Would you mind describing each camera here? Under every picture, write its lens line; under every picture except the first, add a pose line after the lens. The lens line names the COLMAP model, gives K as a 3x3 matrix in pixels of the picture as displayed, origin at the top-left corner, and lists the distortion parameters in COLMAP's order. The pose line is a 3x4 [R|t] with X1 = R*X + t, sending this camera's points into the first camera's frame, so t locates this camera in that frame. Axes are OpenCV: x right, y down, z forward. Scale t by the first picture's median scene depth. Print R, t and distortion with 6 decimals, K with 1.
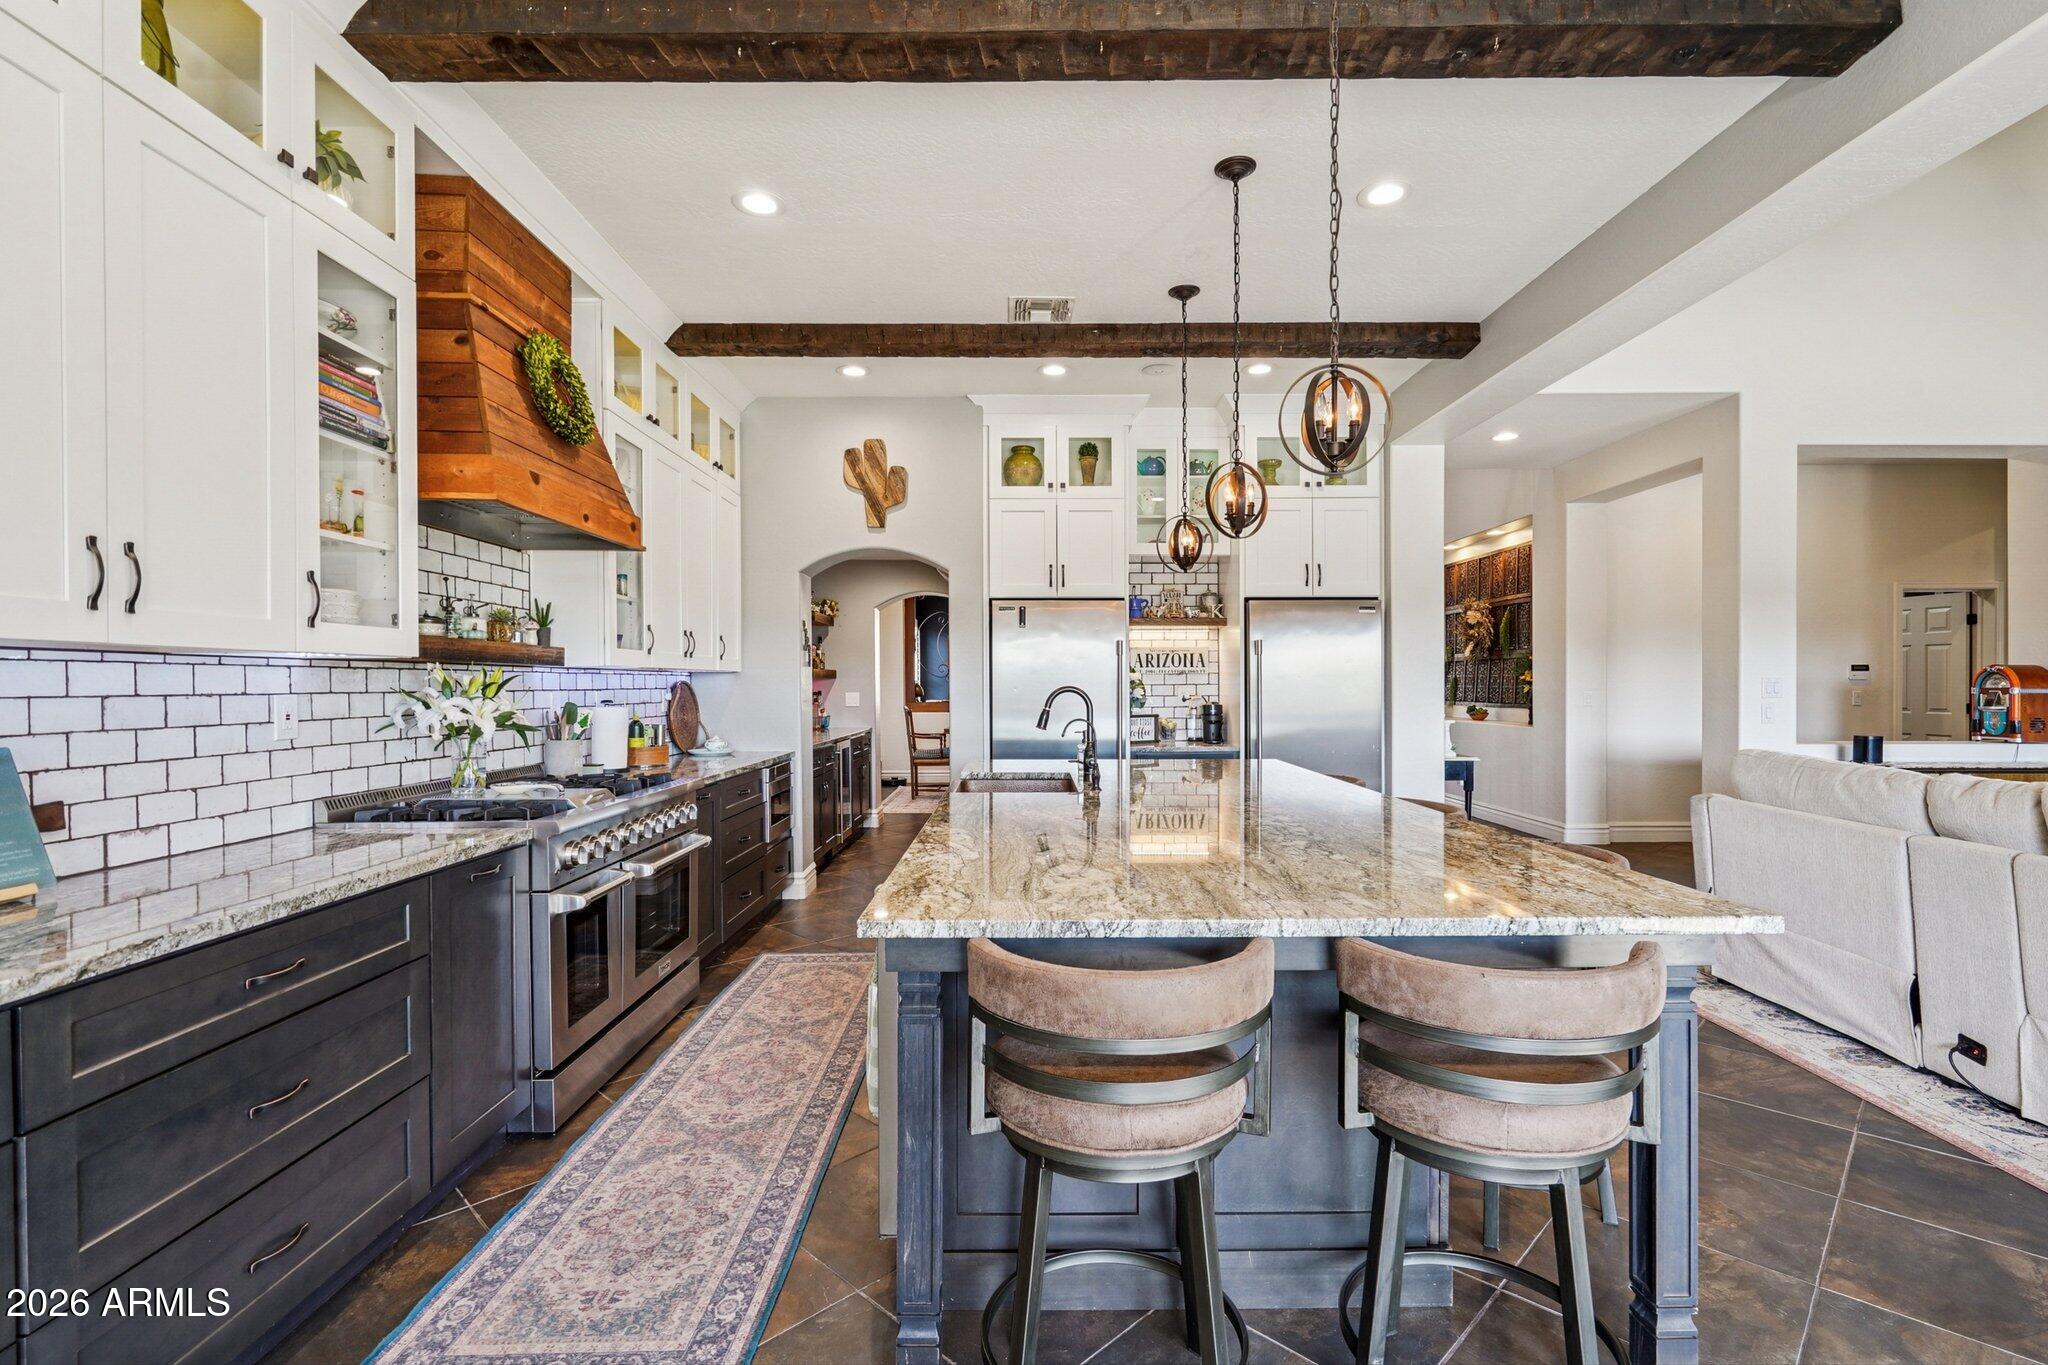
lens RADIAL K [[944.9, 0, 1028.8], [0, 944.9, 693.4], [0, 0, 1]] dist [-0.003273, 0.000040]
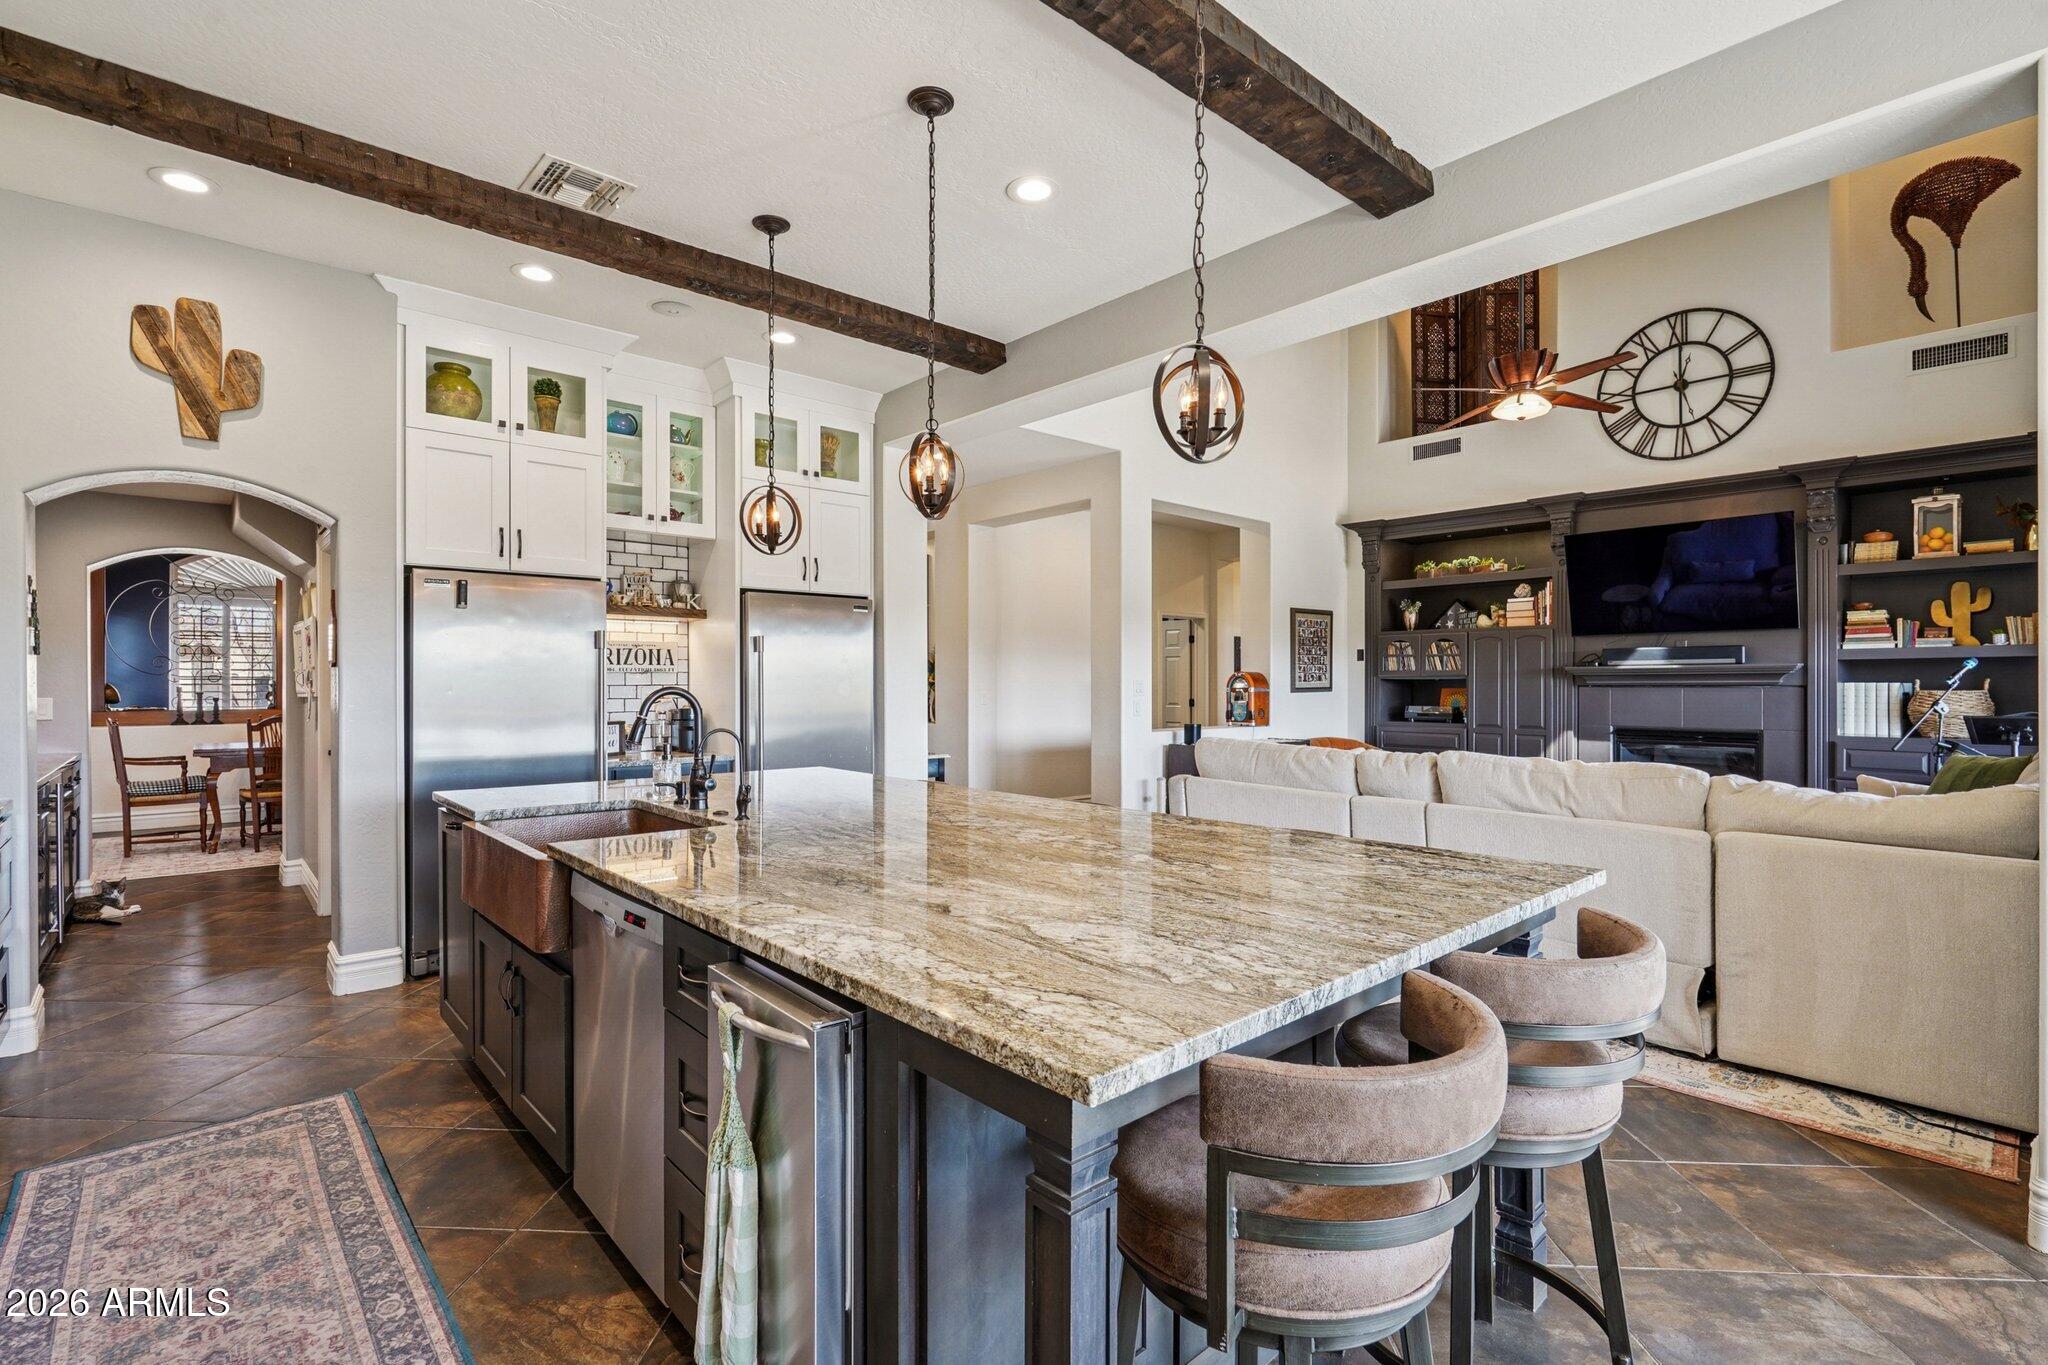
lens RADIAL K [[940.6, 0, 1018.5], [0, 940.6, 686.6], [0, 0, 1]] dist [-0.002209, 0.000325]
pose [[0.749319, -0.000452, 0.662209, -0.212082], [0.006007, 0.999963, -0.006115, -0.001499], [-0.662182, 0.008560, 0.749295, 0.202784]]
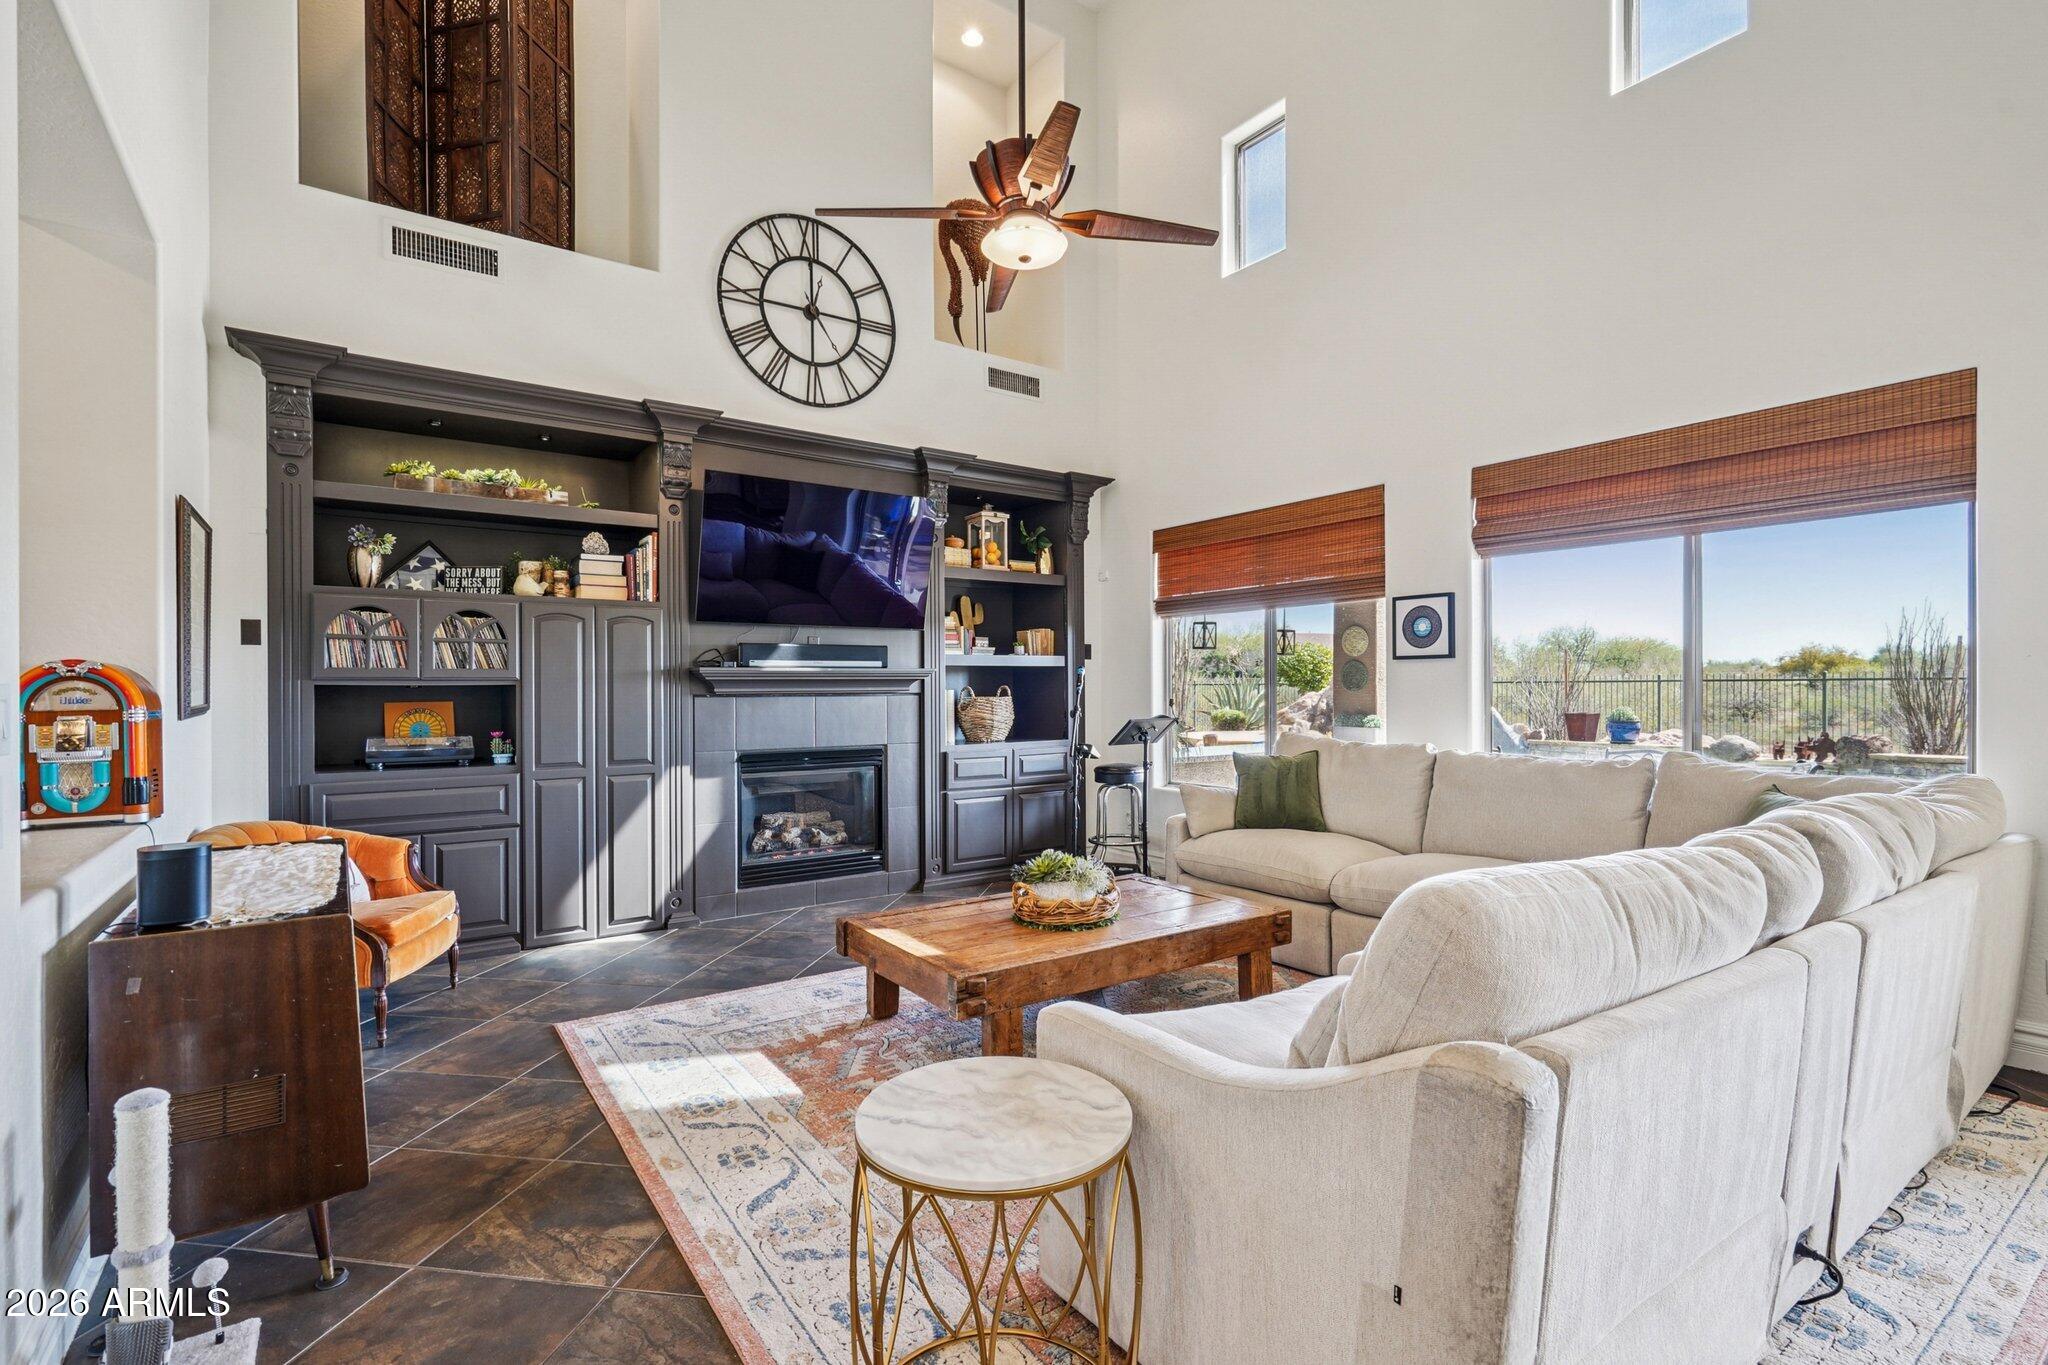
lens RADIAL K [[942.5, 0, 1027.3], [0, 942.5, 689.9], [0, 0, 1]] dist [0.000442, 0.000265]
pose [[-0.581788, 0.004179, 0.813330, 0.491499], [0.015323, 0.999866, 0.005823, -0.014555], [-0.813196, 0.015850, -0.581774, 1.147324]]
